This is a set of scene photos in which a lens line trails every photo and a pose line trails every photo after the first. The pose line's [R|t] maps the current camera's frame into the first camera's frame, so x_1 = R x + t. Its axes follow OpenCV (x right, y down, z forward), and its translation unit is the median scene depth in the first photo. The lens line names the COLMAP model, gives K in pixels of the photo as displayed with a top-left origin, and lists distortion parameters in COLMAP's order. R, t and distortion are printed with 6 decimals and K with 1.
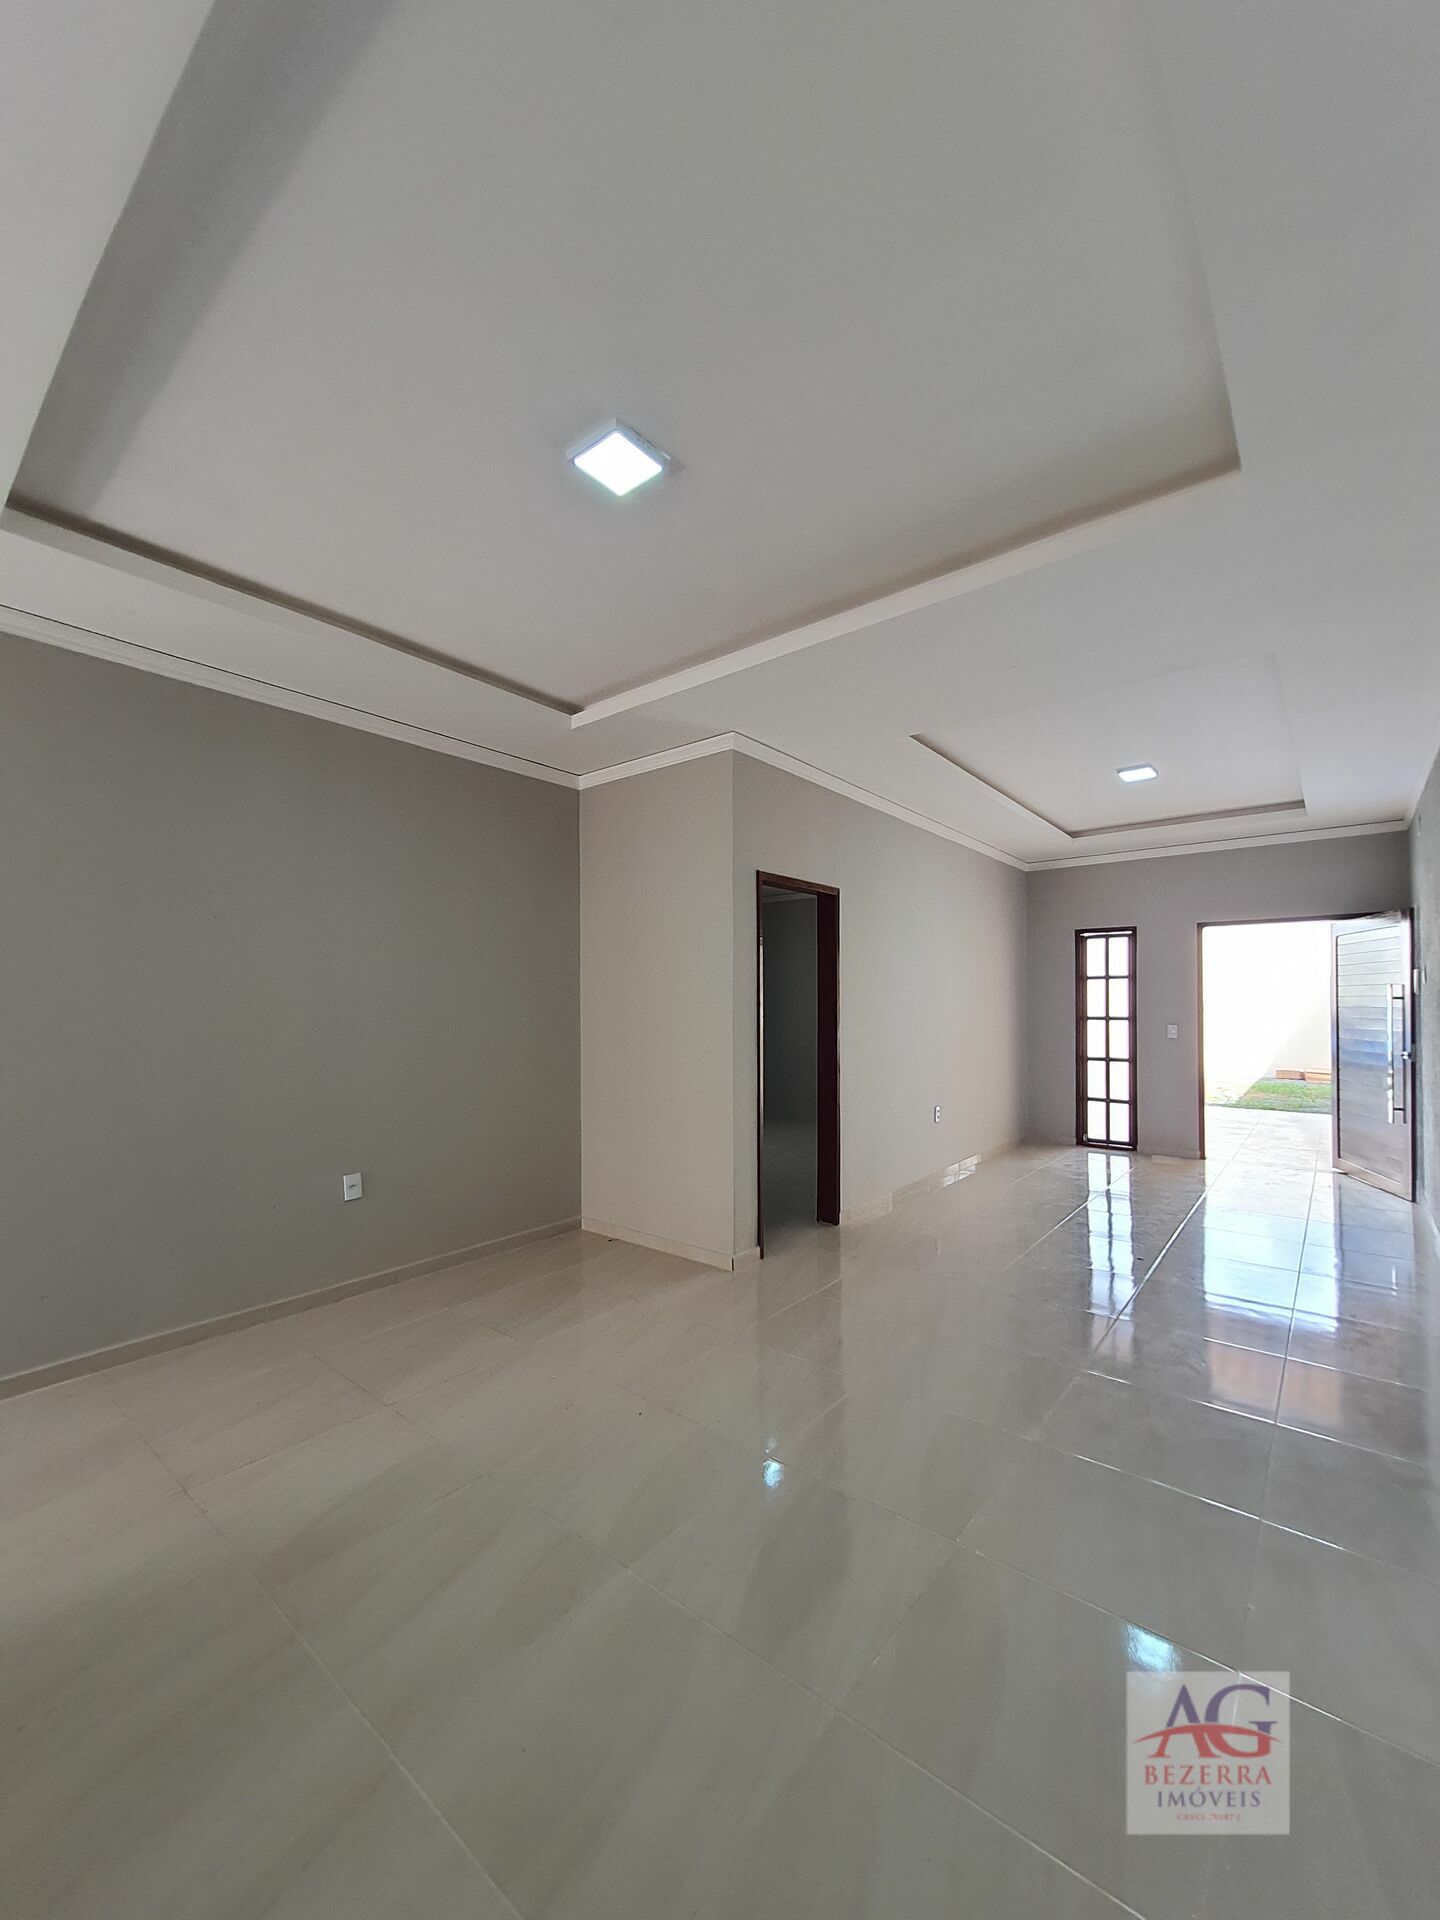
lens RADIAL K [[757.9, 0, 719.6], [0, 757.9, 995.4], [0, 0, 1]] dist [0.002755, -0.007462]
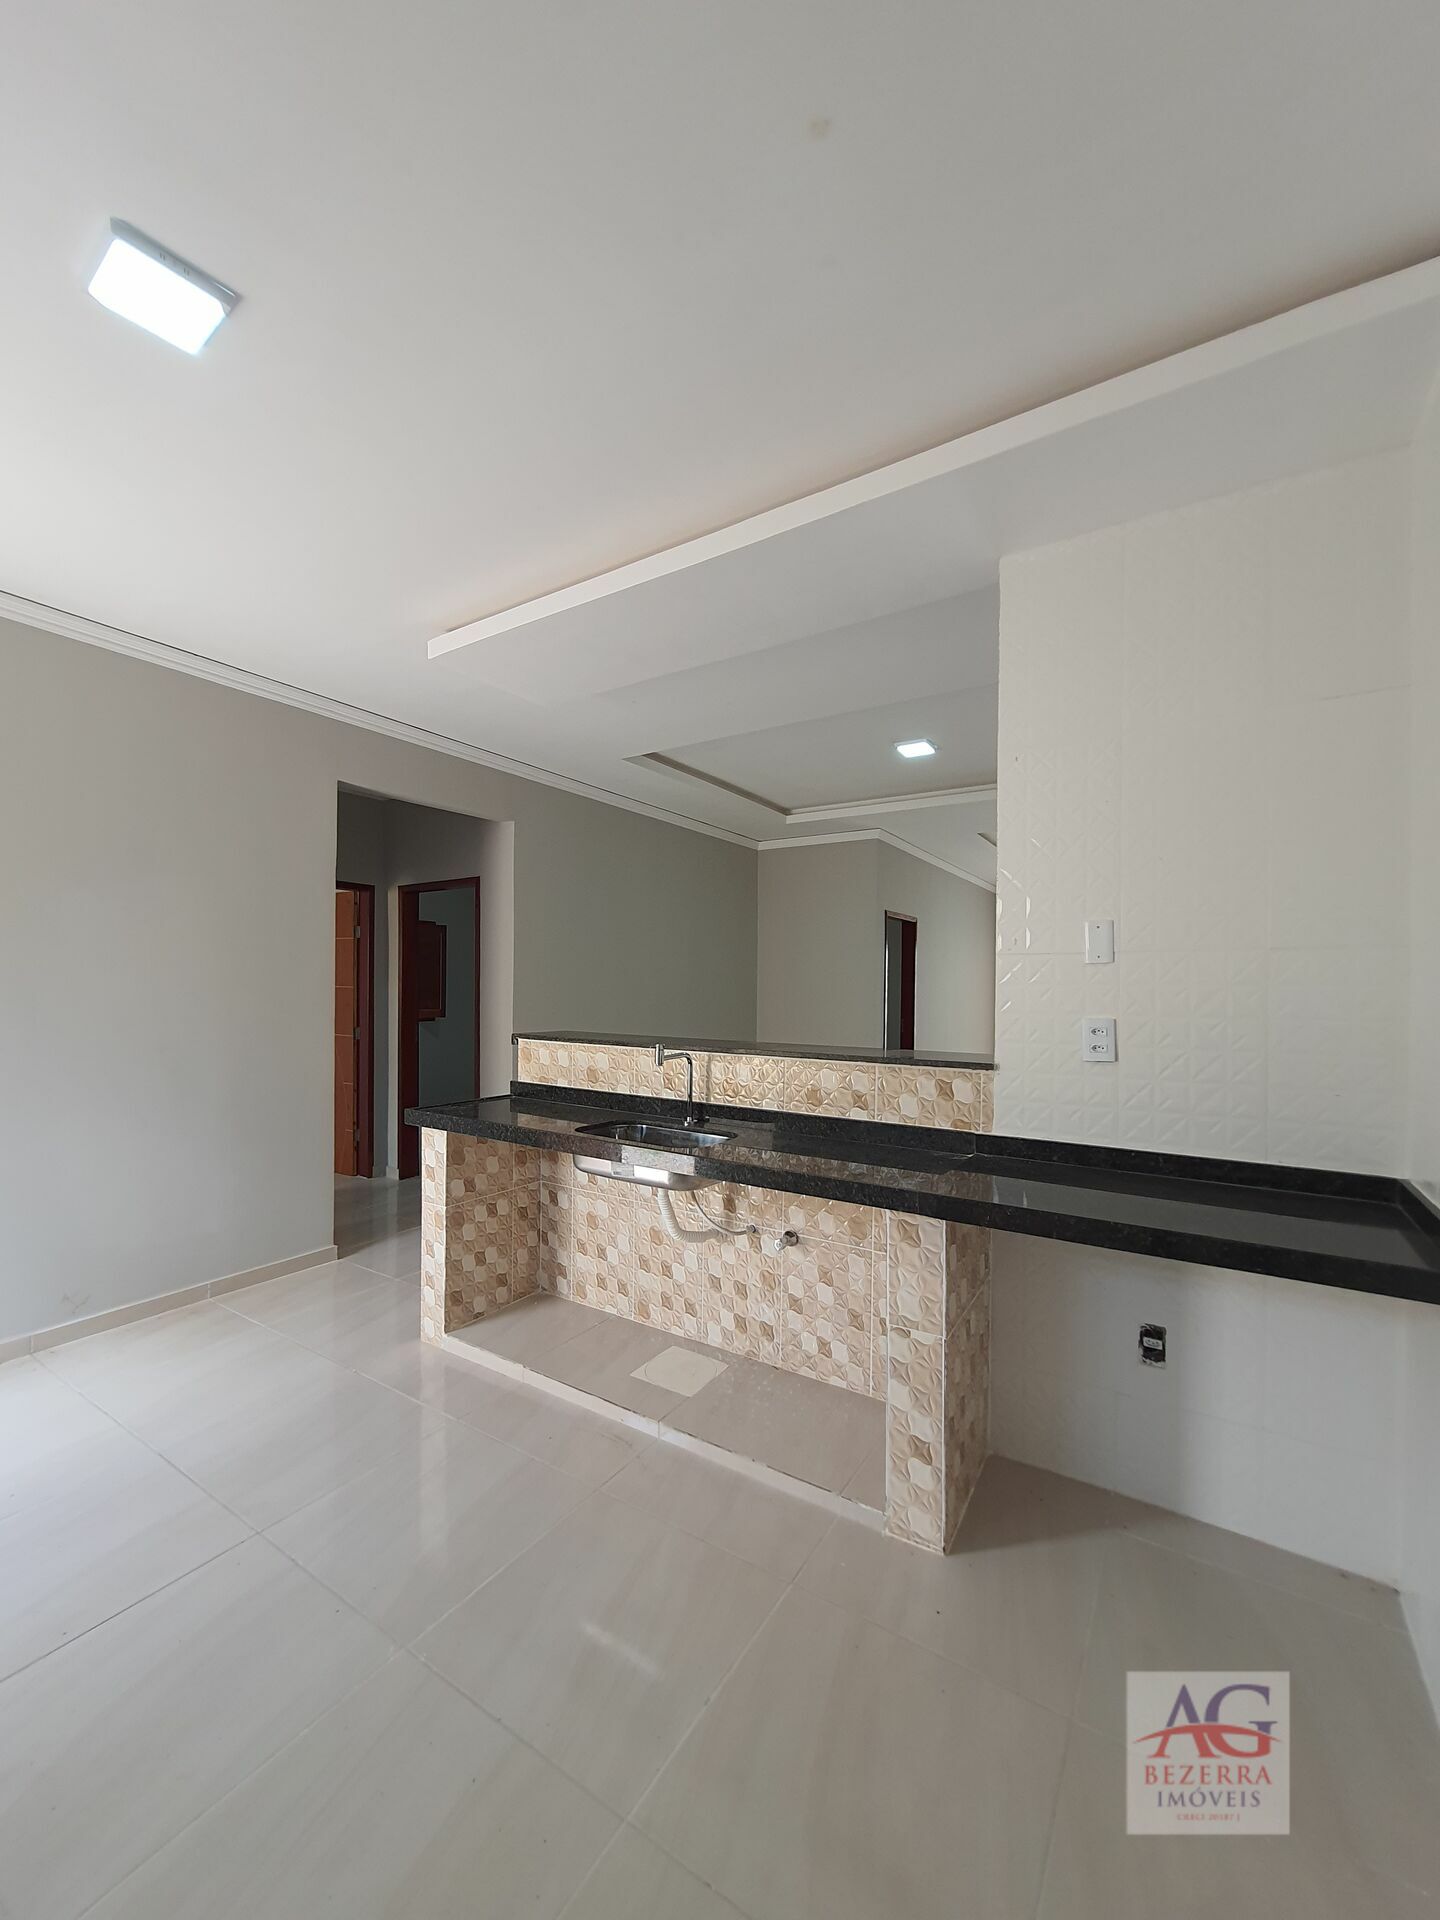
lens RADIAL K [[757.9, 0, 719.6], [0, 757.9, 995.4], [0, 0, 1]] dist [0.002755, -0.007462]
pose [[0.993423, 0.012022, 0.113870, -0.511903], [-0.014597, 0.999656, 0.021806, -0.008030], [-0.113568, -0.023325, 0.993256, -0.630476]]
